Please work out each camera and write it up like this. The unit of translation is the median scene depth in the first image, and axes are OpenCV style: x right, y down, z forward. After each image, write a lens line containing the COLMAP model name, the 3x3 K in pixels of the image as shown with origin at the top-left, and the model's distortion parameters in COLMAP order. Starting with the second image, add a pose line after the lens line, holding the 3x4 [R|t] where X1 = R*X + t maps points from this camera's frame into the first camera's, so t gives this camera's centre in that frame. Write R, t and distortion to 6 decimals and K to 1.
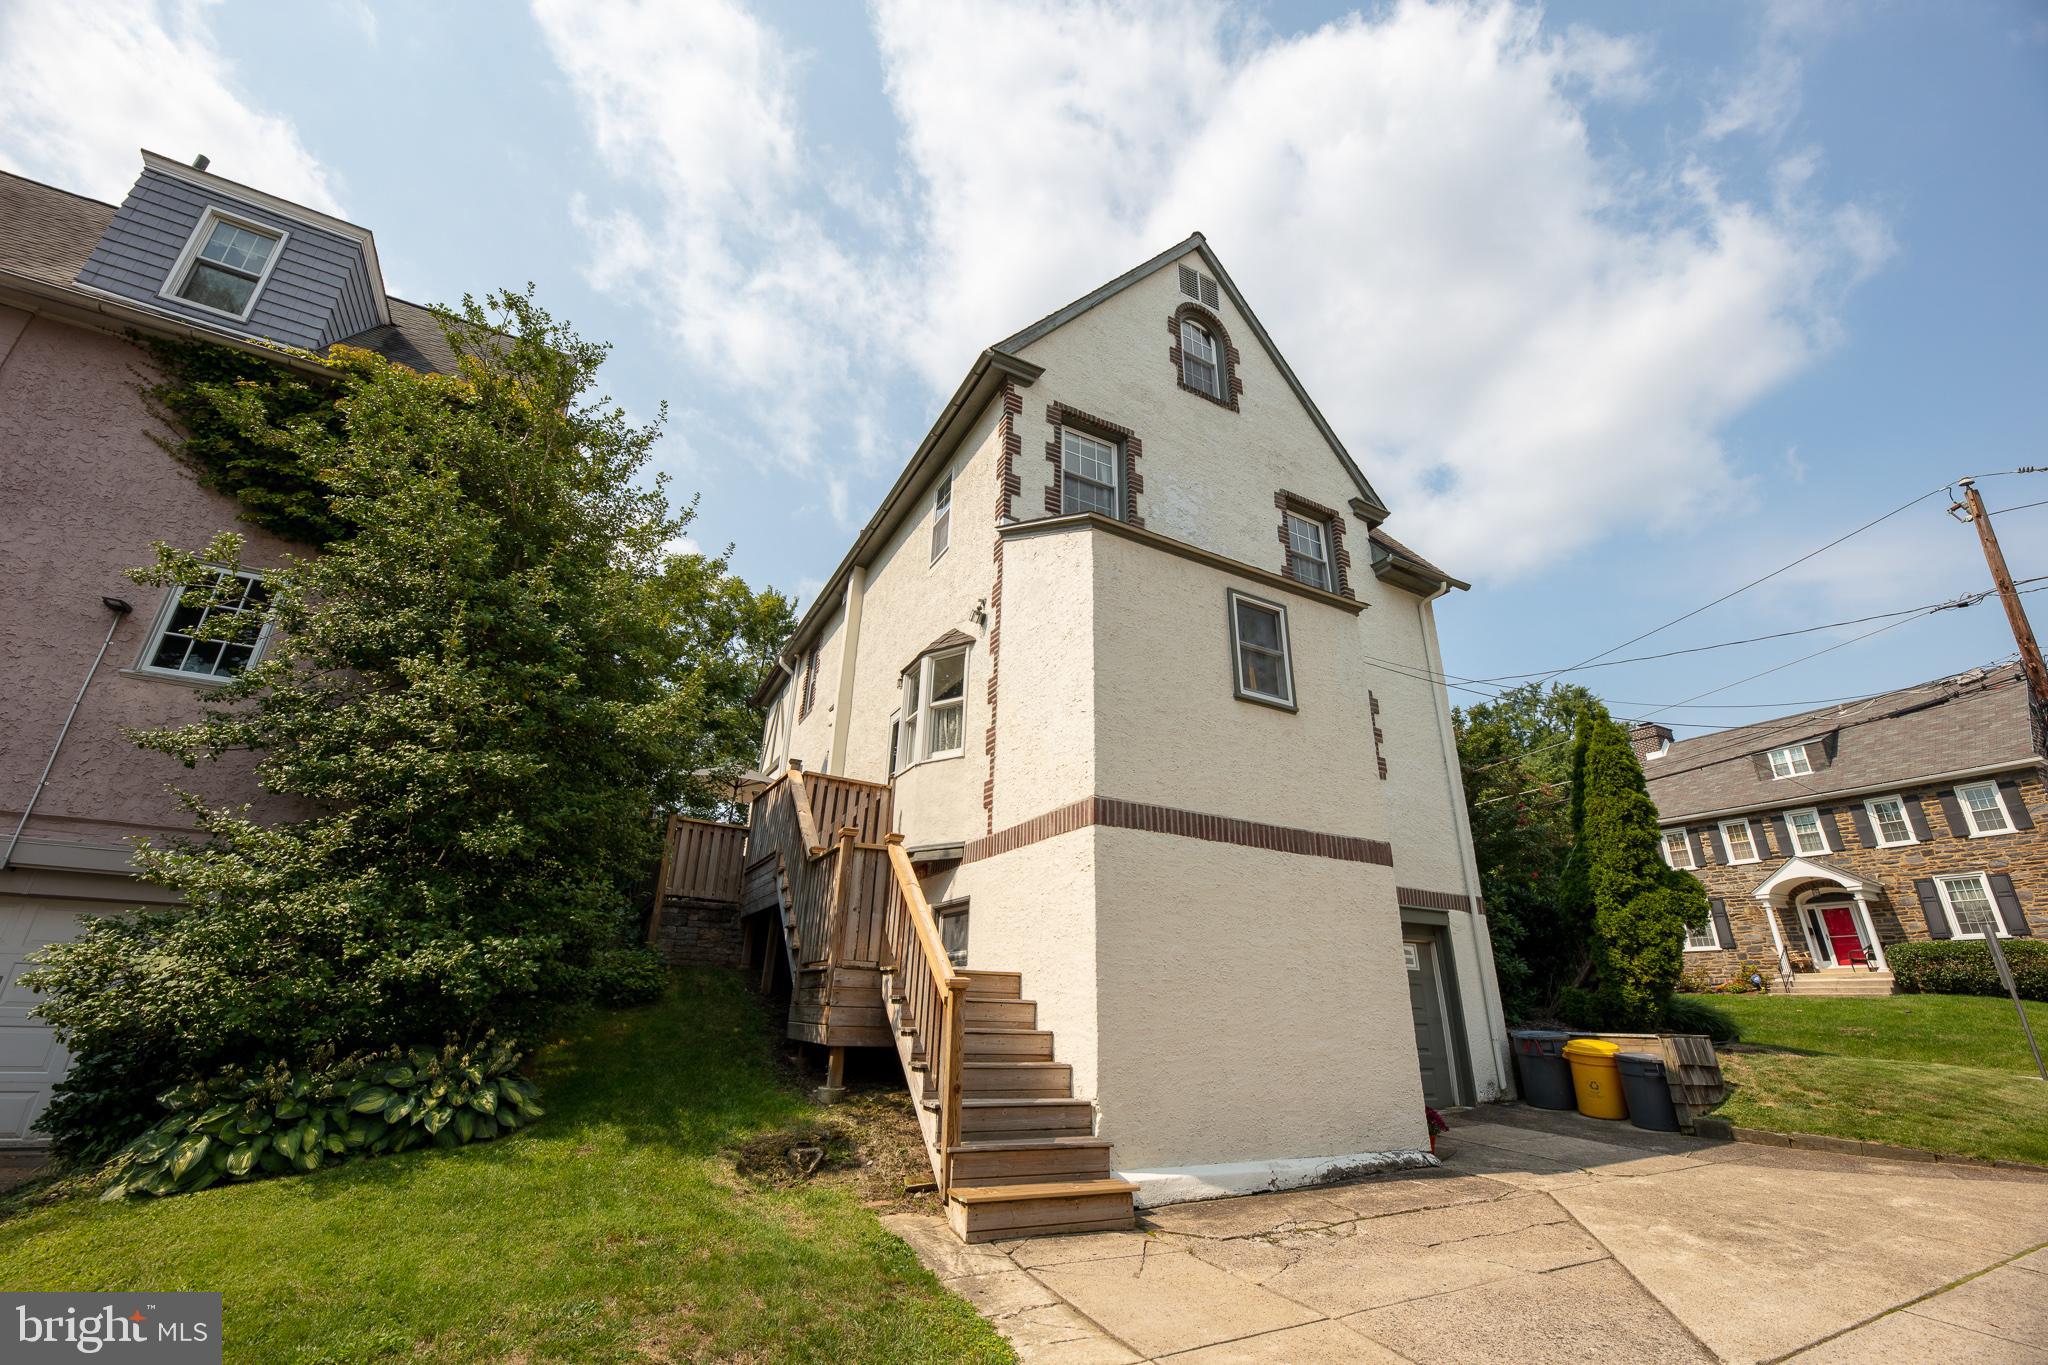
lens RADIAL K [[834.7, 0, 1024.5], [0, 834.7, 676.0], [0, 0, 1]] dist [0.000394, -0.000038]
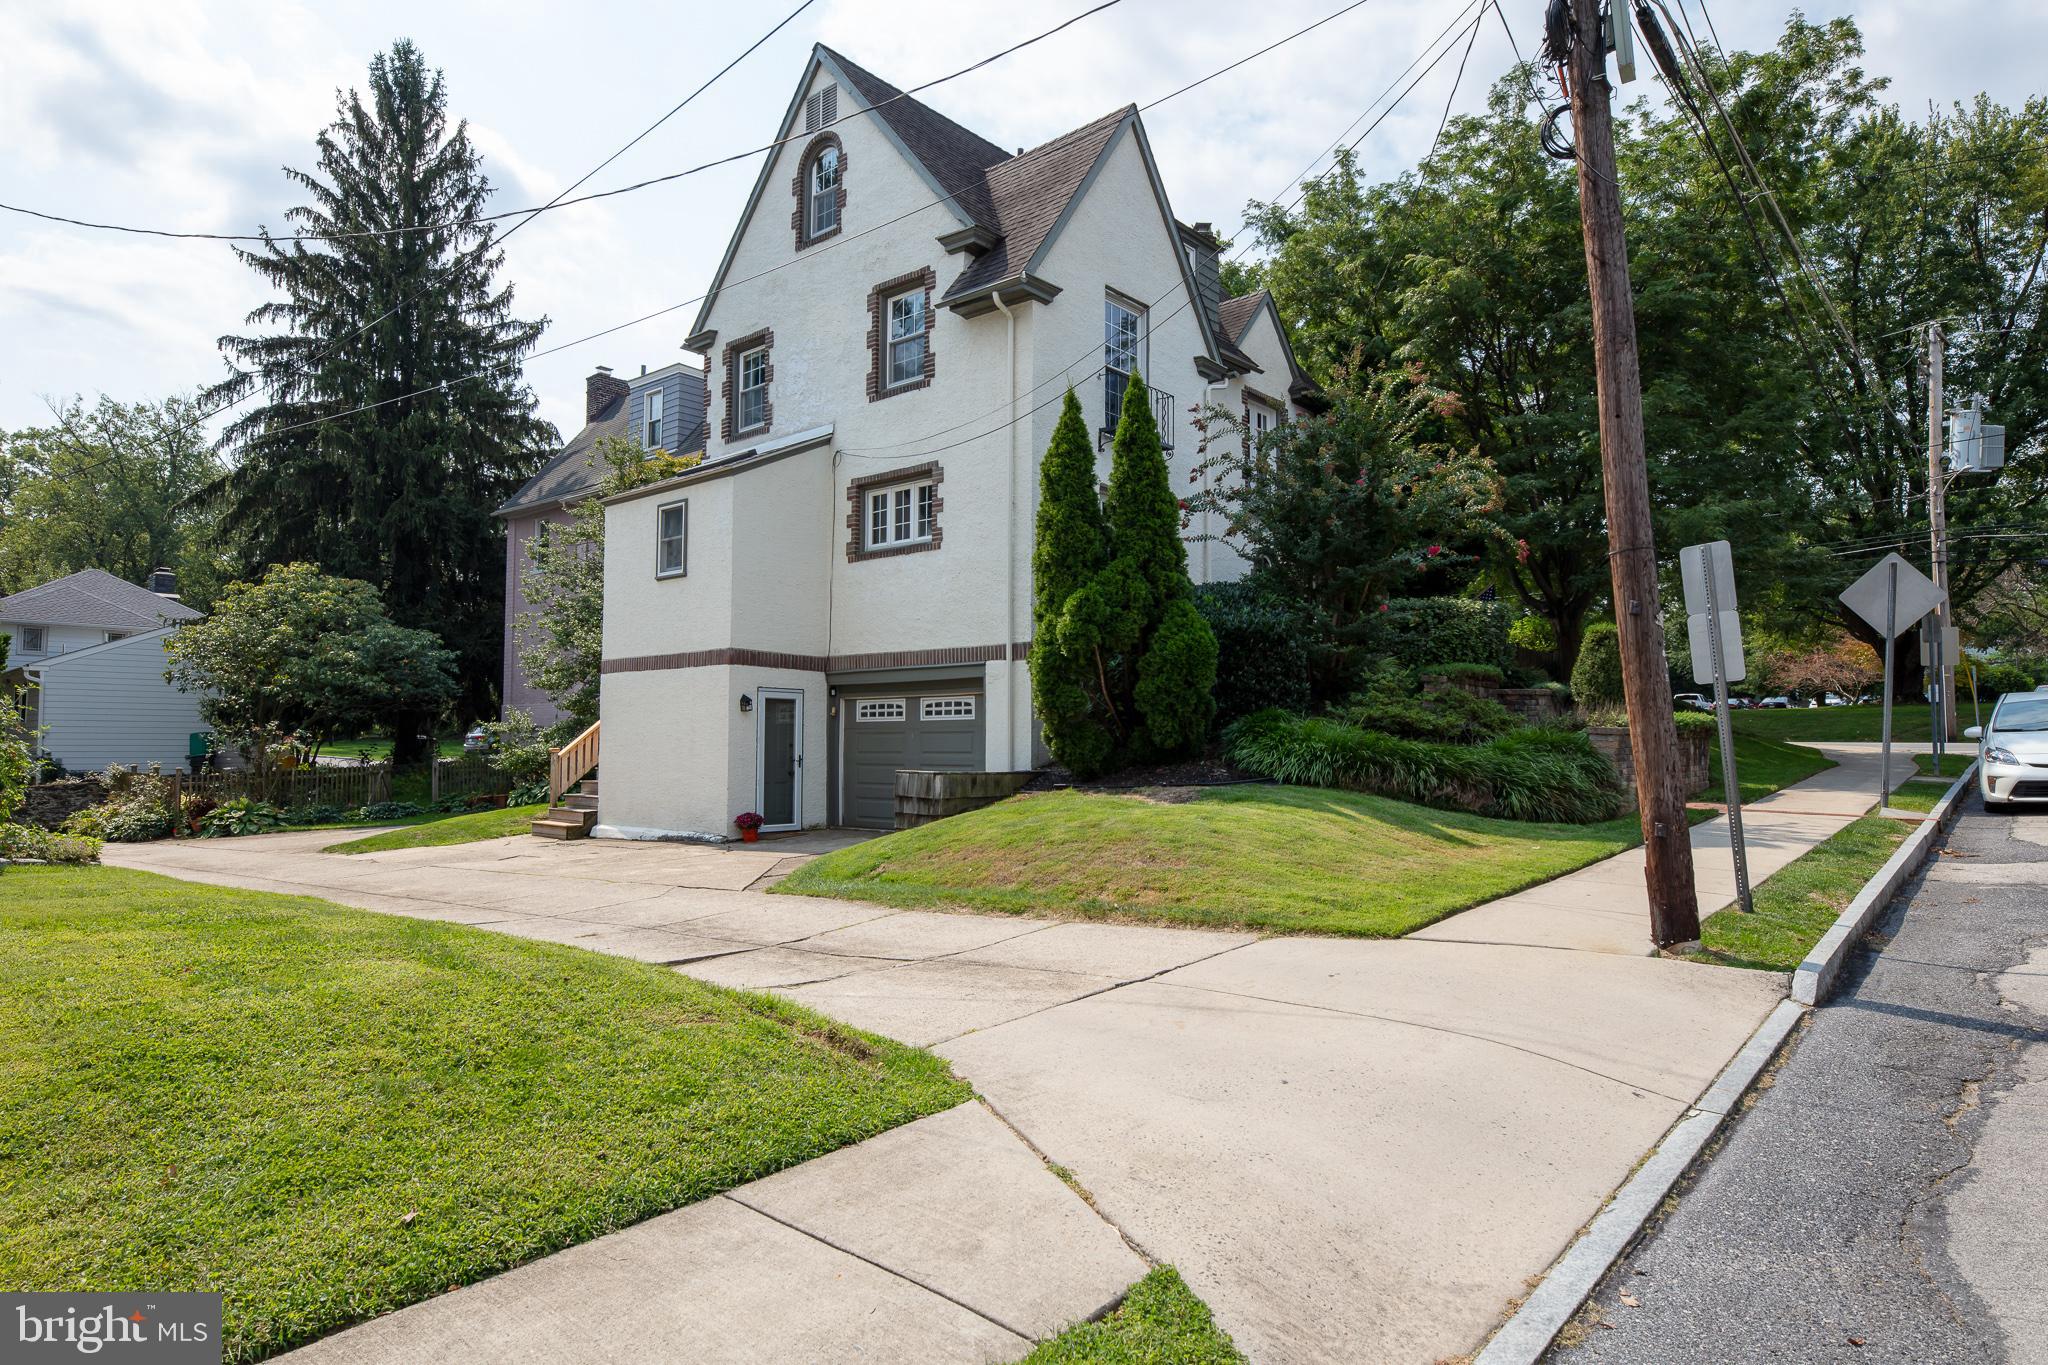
lens RADIAL K [[1135.9, 0, 1025.6], [0, 1135.9, 682.0], [0, 0, 1]] dist [0.000840, -0.000032]
pose [[0.370330, -0.072195, -0.926091, 1.886640], [0.356699, 0.931592, 0.070014, 0.230638], [0.857684, -0.356264, 0.370748, 0.529813]]
